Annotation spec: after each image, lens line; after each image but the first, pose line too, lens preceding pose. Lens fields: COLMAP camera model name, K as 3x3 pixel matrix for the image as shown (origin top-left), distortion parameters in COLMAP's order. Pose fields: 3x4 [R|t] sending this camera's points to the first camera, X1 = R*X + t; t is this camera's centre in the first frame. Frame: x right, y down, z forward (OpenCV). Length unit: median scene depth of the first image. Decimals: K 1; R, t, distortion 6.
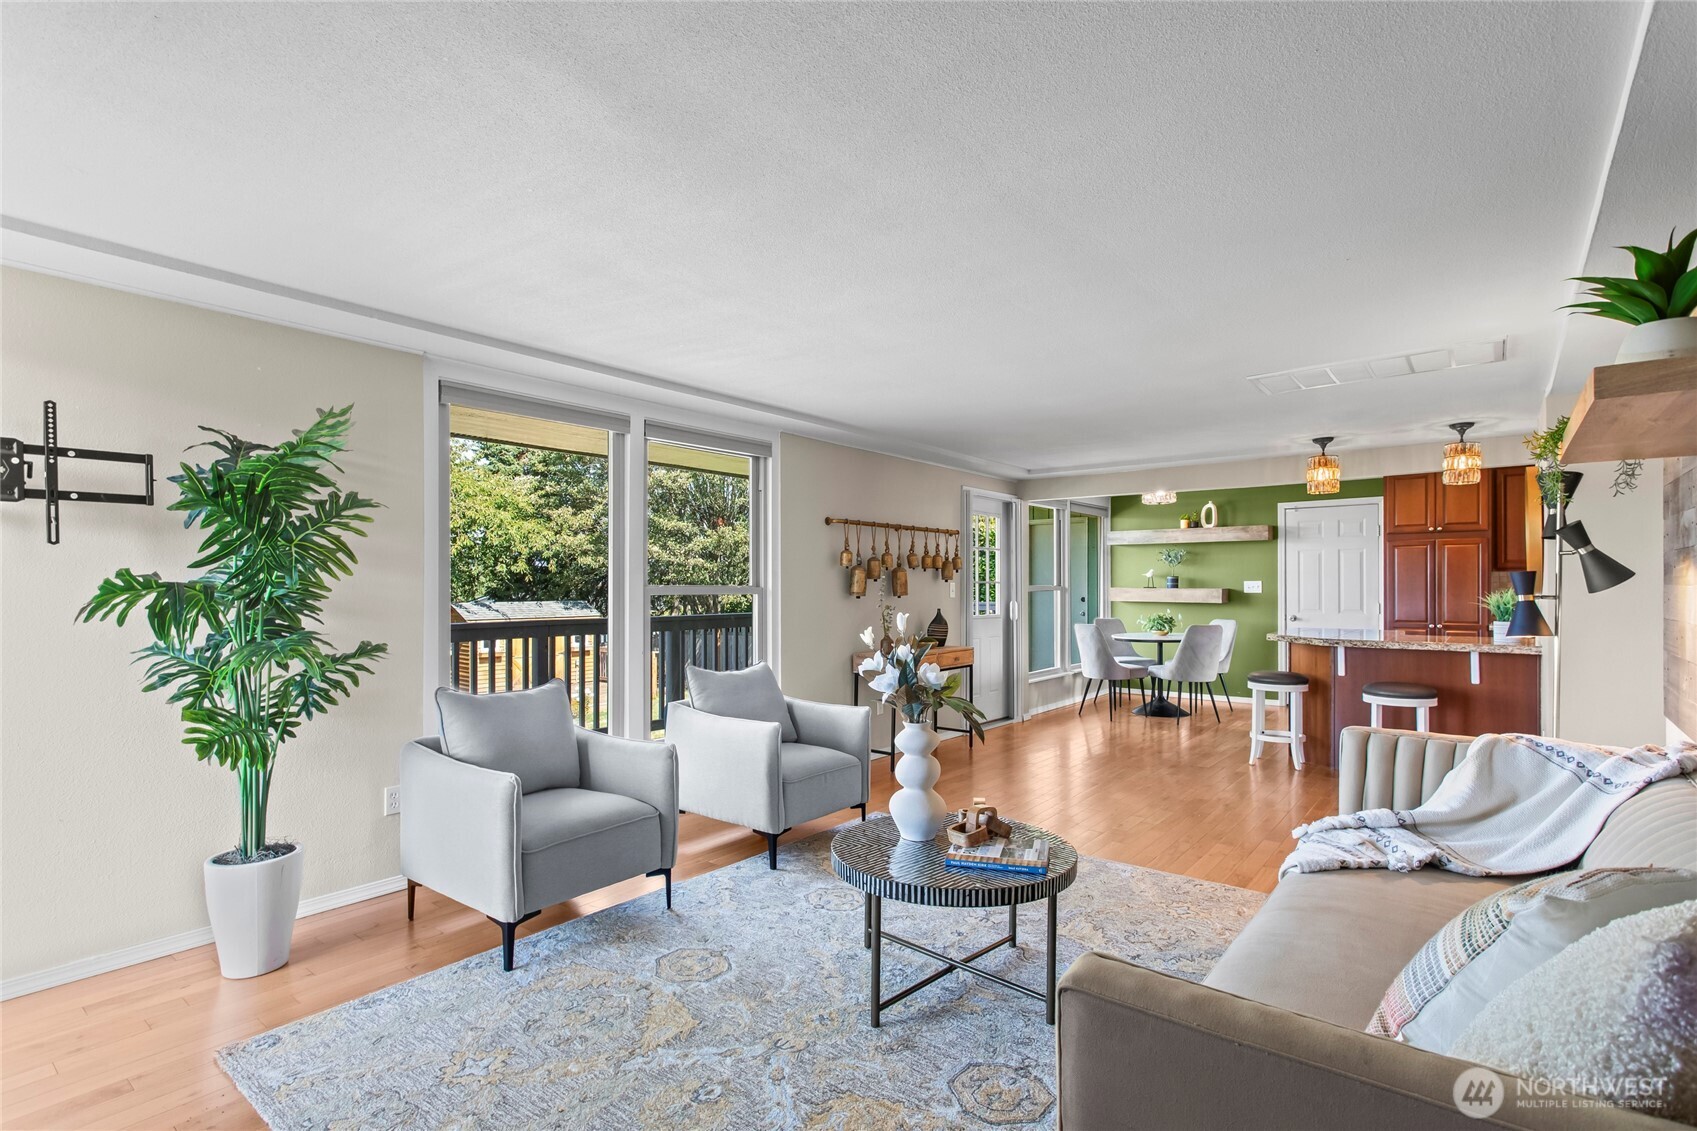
lens RADIAL K [[809.0, 0, 850.3], [0, 809.0, 590.3], [0, 0, 1]] dist [-0.000721, 0.007940]
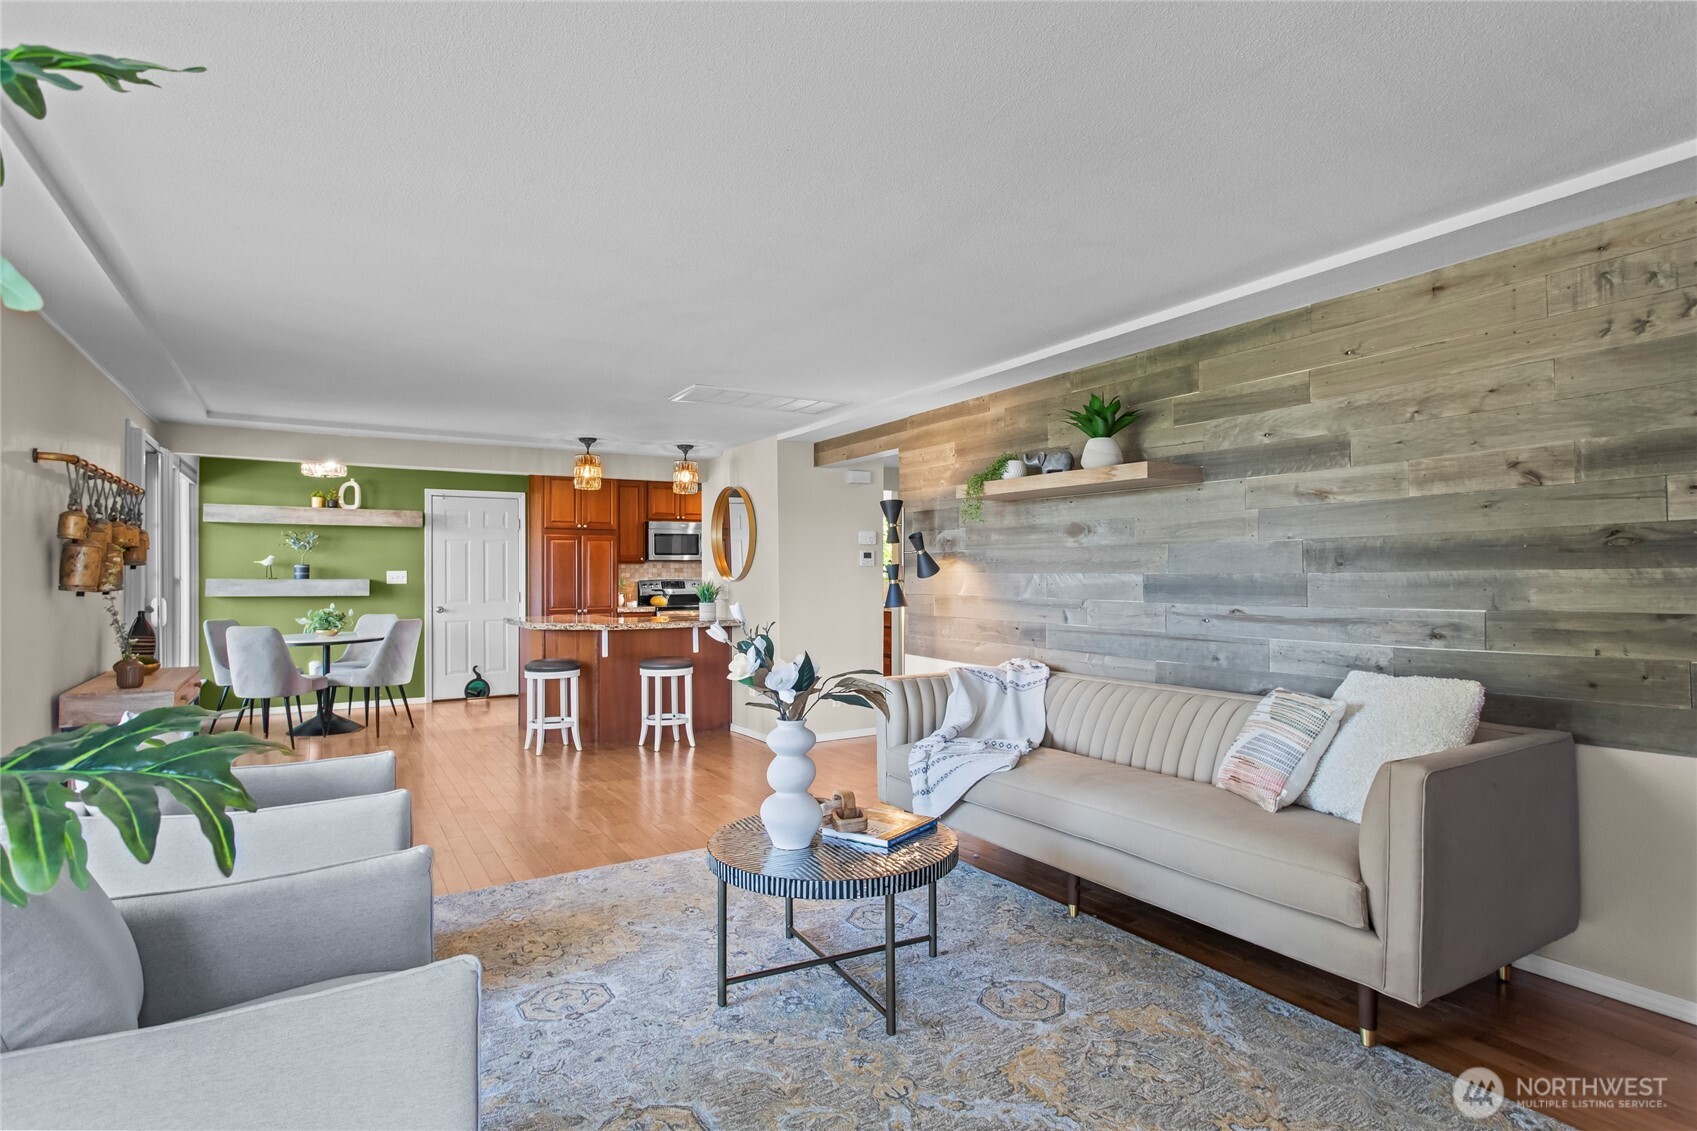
lens RADIAL K [[872.7, 0, 848.5], [0, 872.7, 565.5], [0, 0, 1]] dist [0.008847, 0.000484]
pose [[0.340690, 0.012337, 0.940095, -0.293898], [0.006978, 0.999853, -0.015650, 0.001495], [-0.940150, 0.011892, 0.340554, 0.211963]]
